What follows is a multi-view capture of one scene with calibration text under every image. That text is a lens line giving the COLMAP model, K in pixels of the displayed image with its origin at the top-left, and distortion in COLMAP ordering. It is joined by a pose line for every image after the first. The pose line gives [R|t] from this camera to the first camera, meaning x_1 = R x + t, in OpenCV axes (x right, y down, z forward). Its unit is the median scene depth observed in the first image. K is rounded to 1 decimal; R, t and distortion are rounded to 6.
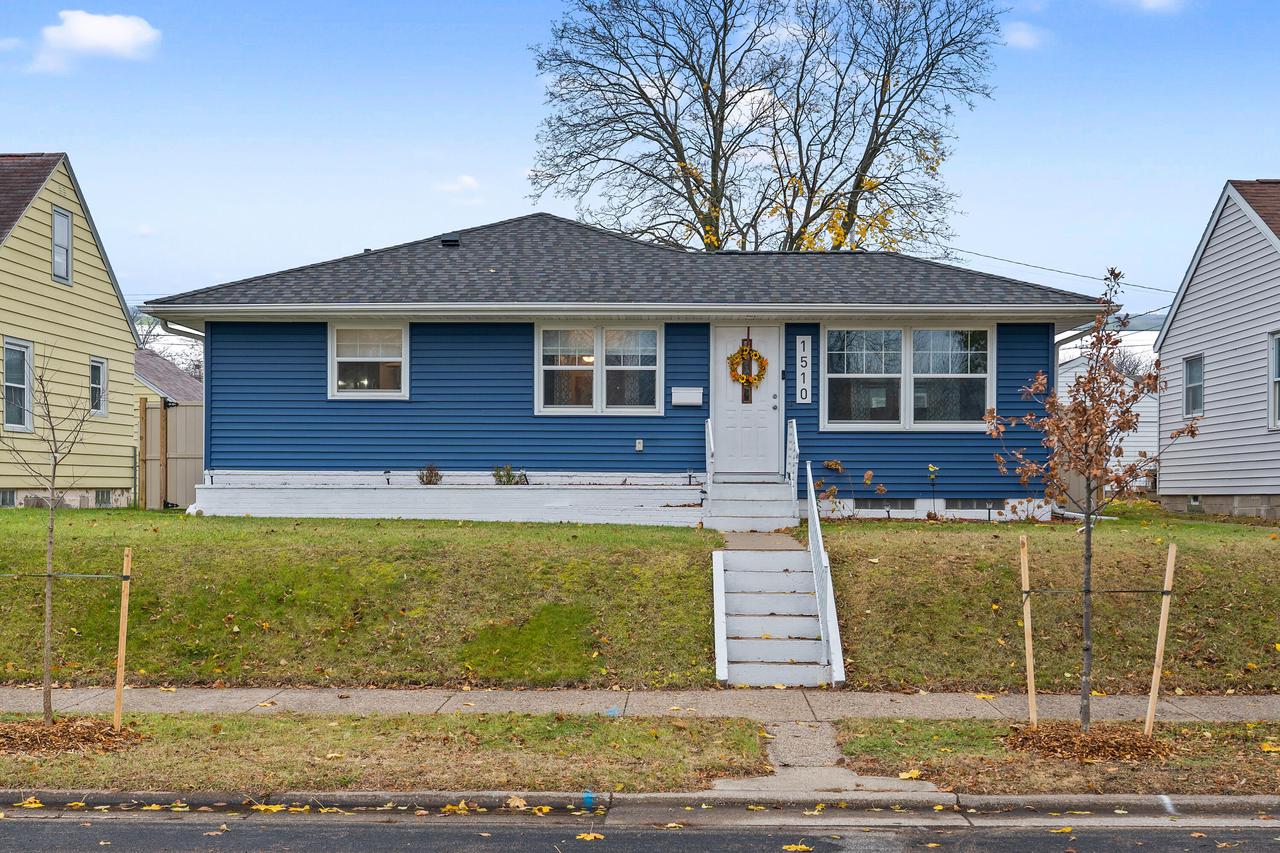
lens RADIAL K [[1482.2, 0, 640.0], [0, 1482.2, 426.5], [0, 0, 1]] dist [-0.017317, -0.007292]
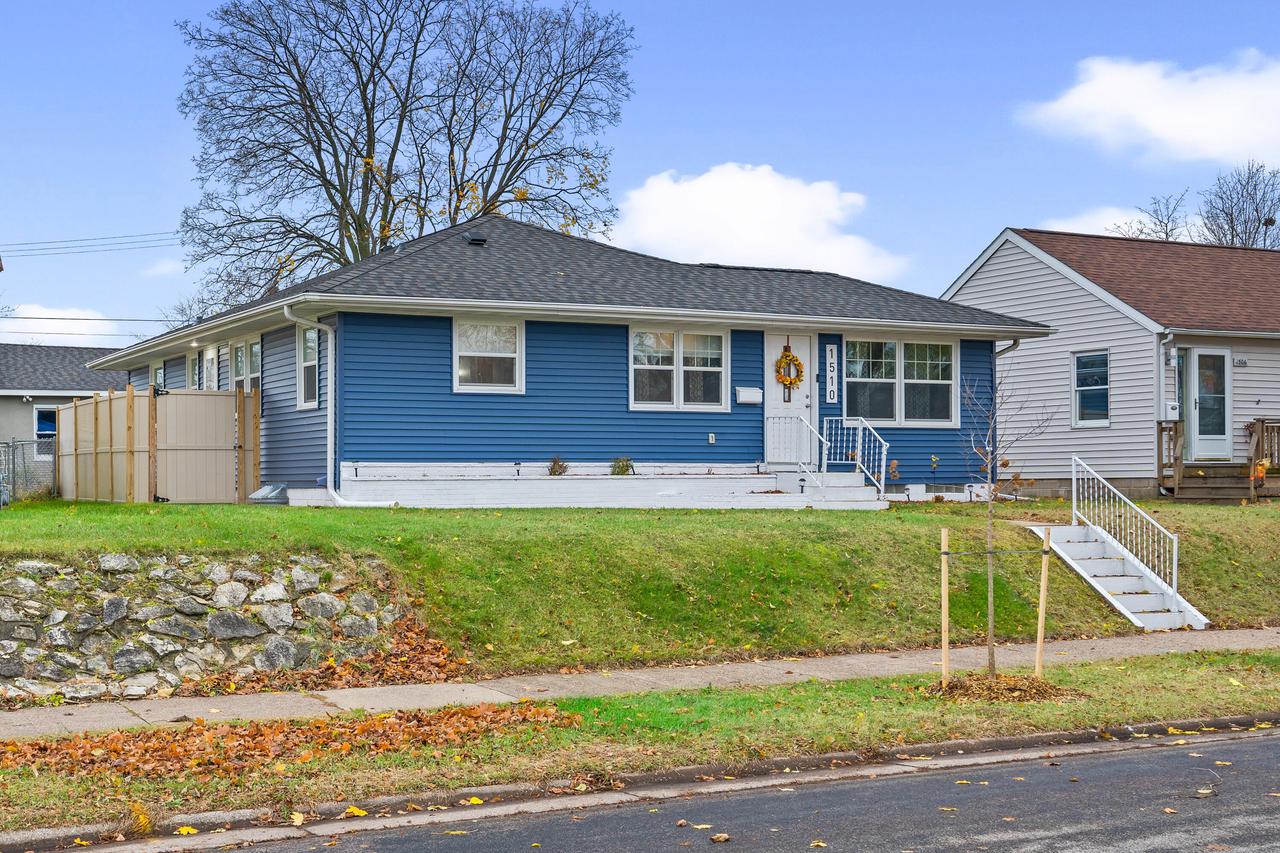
lens RADIAL K [[1482.2, 0, 640.0], [0, 1482.2, 426.5], [0, 0, 1]] dist [-0.017317, -0.007292]
pose [[0.893068, 0.007697, 0.449855, -0.547012], [-0.011229, 0.999924, 0.005184, -0.001601], [-0.449781, -0.009681, 0.893086, 0.030379]]
